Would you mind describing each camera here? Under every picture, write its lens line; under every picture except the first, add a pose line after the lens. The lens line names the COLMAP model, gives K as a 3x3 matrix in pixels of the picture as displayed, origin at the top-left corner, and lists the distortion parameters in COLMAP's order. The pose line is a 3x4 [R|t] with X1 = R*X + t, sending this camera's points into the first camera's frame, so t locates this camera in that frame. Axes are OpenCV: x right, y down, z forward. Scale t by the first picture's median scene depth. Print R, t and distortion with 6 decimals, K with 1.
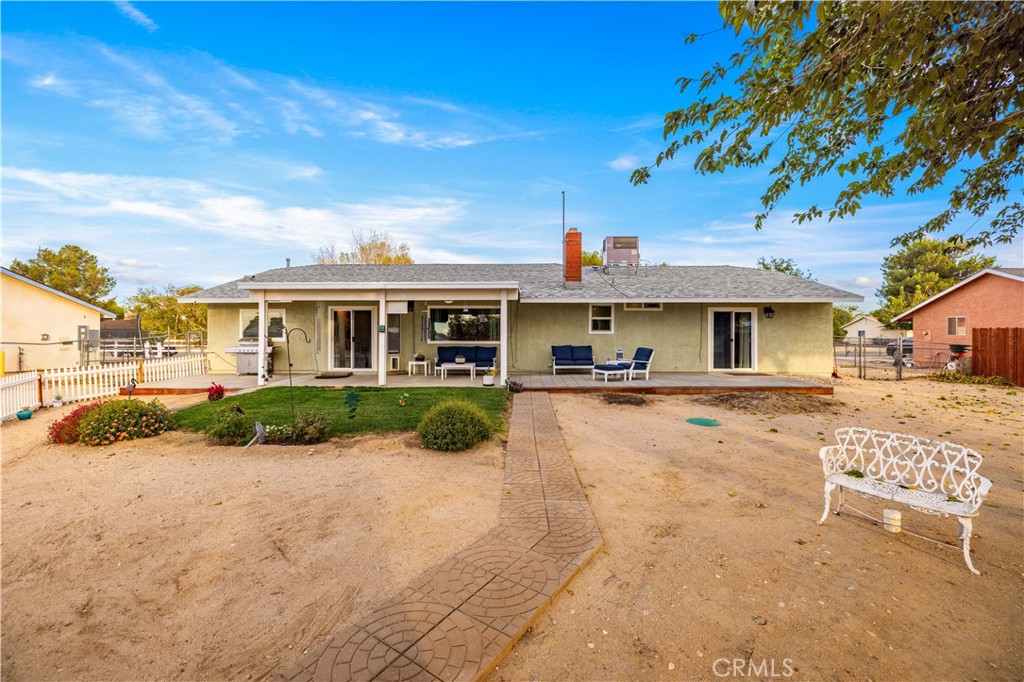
lens RADIAL K [[431.4, 0, 514.0], [0, 431.4, 326.0], [0, 0, 1]] dist [-0.001184, -0.000295]
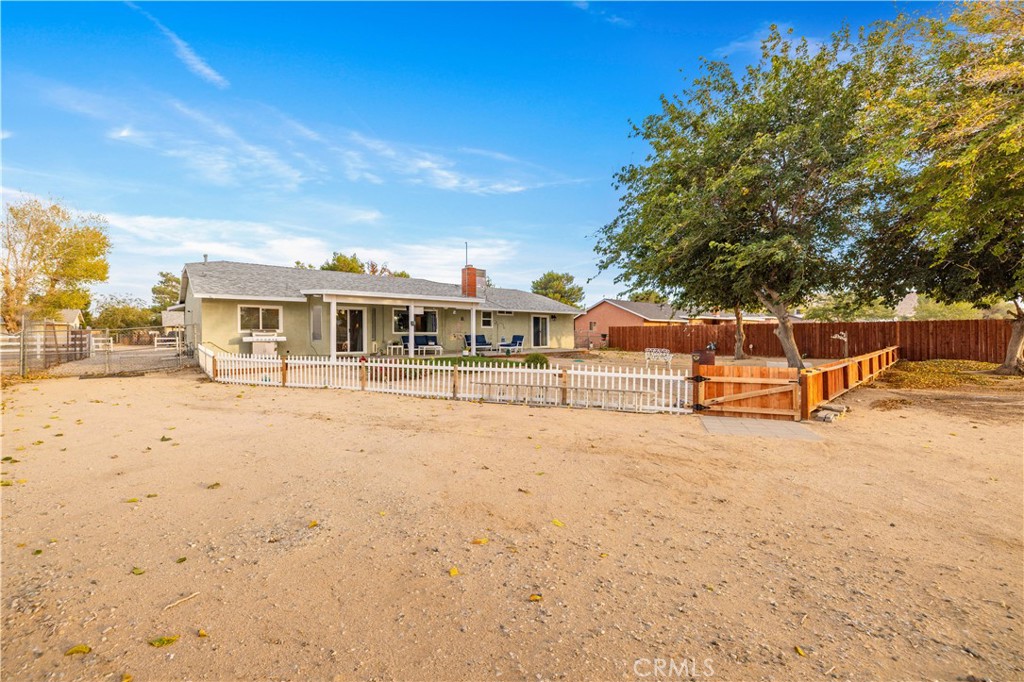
lens RADIAL K [[431.4, 0, 514.0], [0, 431.4, 326.0], [0, 0, 1]] dist [-0.001184, -0.000295]
pose [[0.730949, 0.009589, 0.682364, -0.905783], [-0.008563, 0.999951, -0.004878, 0.017882], [-0.682378, -0.002278, 0.730996, -0.340789]]
